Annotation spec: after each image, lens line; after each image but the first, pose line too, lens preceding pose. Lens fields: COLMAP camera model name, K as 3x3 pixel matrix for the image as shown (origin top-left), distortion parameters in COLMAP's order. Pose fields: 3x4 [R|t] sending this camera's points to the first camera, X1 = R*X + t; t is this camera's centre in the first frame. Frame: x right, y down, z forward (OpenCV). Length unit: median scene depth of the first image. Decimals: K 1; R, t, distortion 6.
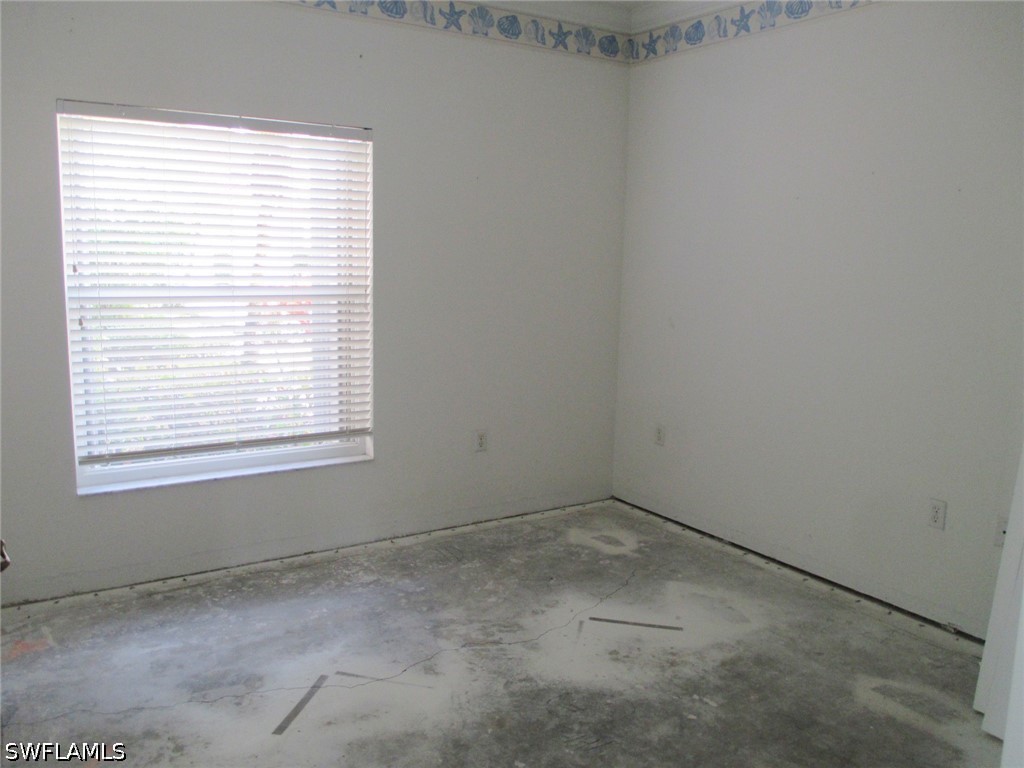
lens RADIAL K [[838.6, 0, 510.6], [0, 838.6, 383.1], [0, 0, 1]] dist [-0.042309, 0.018334]
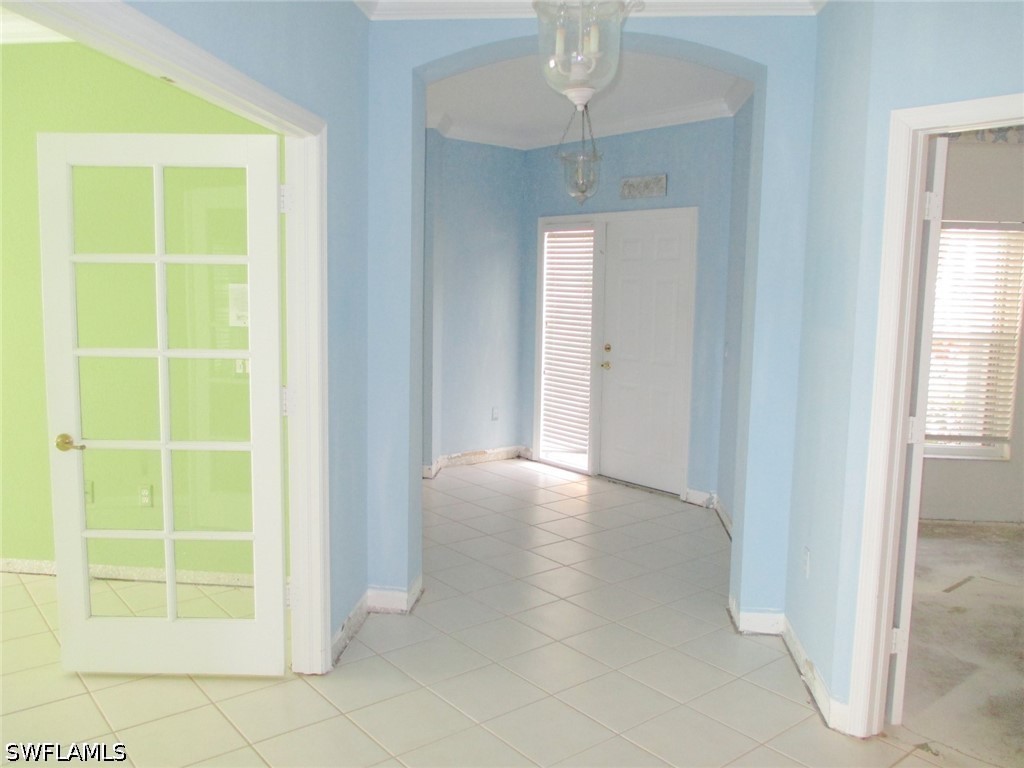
lens RADIAL K [[838.6, 0, 509.9], [0, 838.6, 376.9], [0, 0, 1]] dist [-0.042309, 0.018334]
pose [[0.779645, 0.064435, -0.622898, 0.033511], [-0.098713, 0.994902, -0.020637, 0.065072], [0.618393, 0.077578, 0.782031, -0.579686]]
